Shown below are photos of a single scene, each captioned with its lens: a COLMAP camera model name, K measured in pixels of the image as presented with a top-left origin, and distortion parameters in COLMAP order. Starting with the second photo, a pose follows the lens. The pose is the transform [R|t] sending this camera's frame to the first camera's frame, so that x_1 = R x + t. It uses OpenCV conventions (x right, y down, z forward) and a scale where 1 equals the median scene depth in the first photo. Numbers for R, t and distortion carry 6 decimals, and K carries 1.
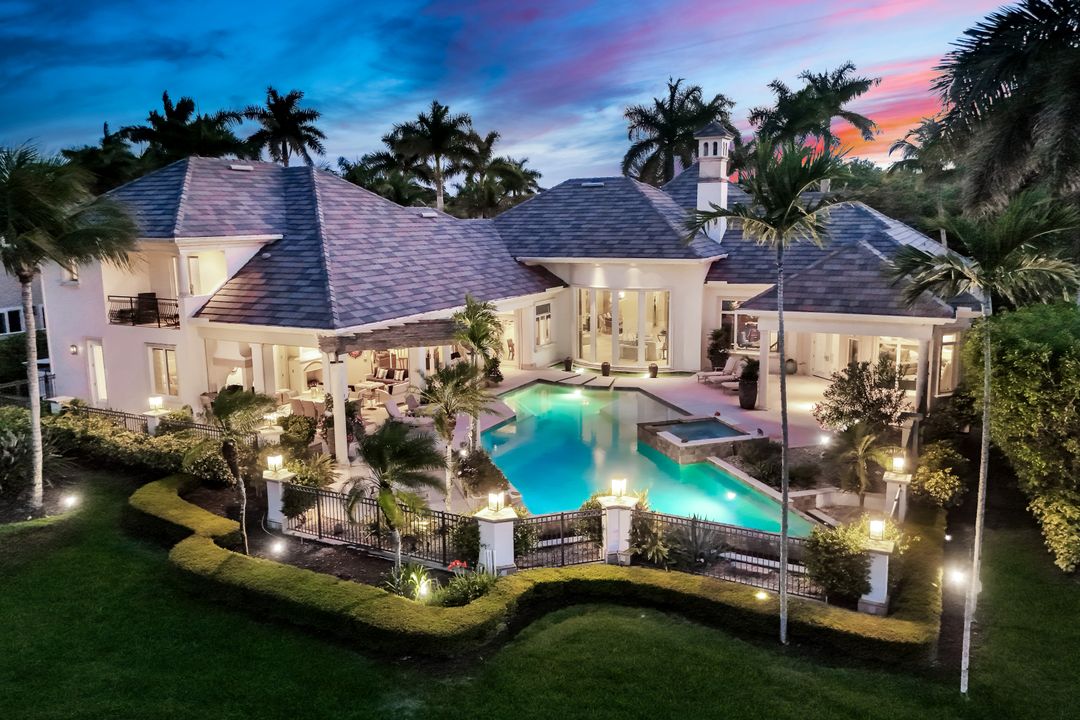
lens RADIAL K [[794.4, 0, 543.6], [0, 794.4, 336.5], [0, 0, 1]] dist [0.031071, -0.002901]
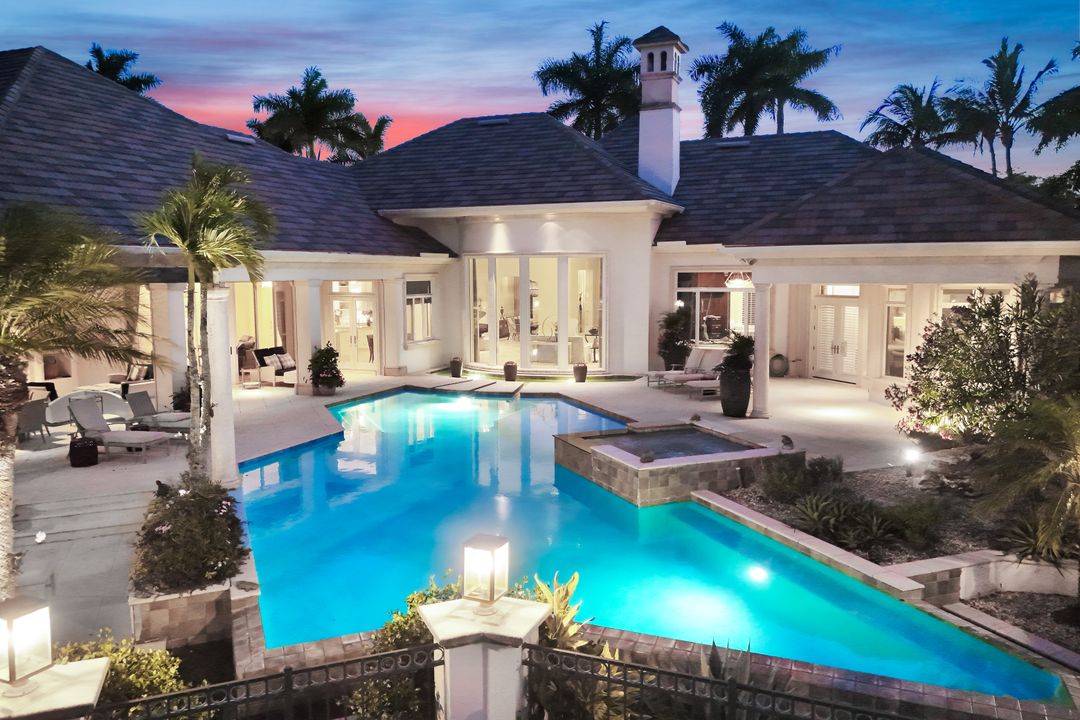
lens RADIAL K [[794.4, 0, 543.6], [0, 794.4, 336.5], [0, 0, 1]] dist [0.031071, -0.002901]
pose [[0.995415, 0.001304, 0.095643, 0.044134], [0.005402, 0.997544, -0.069829, 0.060245], [-0.095499, 0.070025, 0.992963, 0.343797]]
